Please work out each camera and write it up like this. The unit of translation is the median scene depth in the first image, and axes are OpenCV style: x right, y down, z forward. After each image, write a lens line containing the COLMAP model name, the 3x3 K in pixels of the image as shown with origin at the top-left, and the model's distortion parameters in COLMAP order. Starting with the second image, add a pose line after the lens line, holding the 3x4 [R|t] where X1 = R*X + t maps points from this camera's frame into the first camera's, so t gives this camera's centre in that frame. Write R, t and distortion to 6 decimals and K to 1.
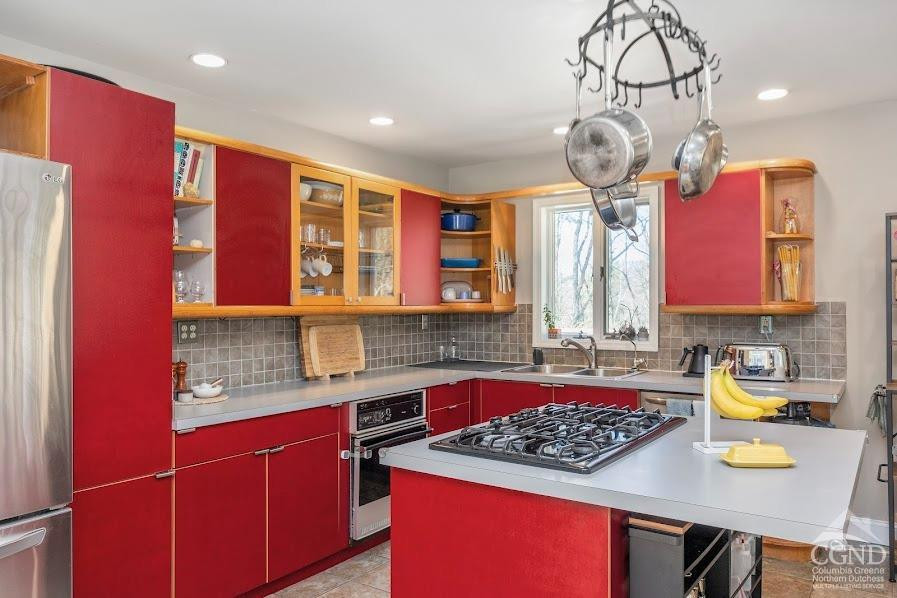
lens RADIAL K [[666.1, 0, 448.7], [0, 666.1, 306.3], [0, 0, 1]] dist [-0.003024, -0.000019]
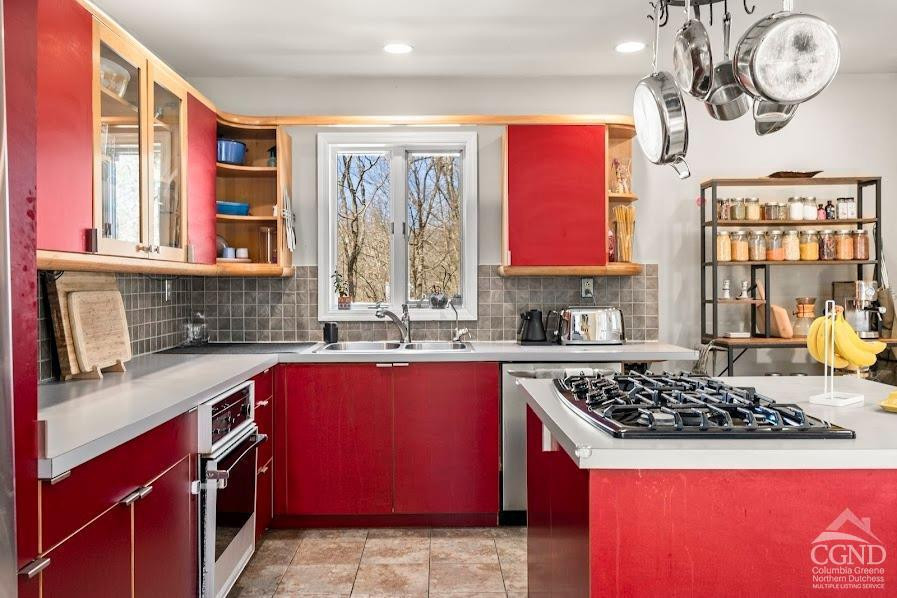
lens RADIAL K [[758.7, 0, 447.6], [0, 758.7, 289.9], [0, 0, 1]] dist [-0.004257, -0.003149]
pose [[0.814421, -0.004533, 0.580256, -0.302622], [0.002680, 0.999988, 0.004050, 0.024067], [-0.580268, -0.001744, 0.814424, 0.209712]]
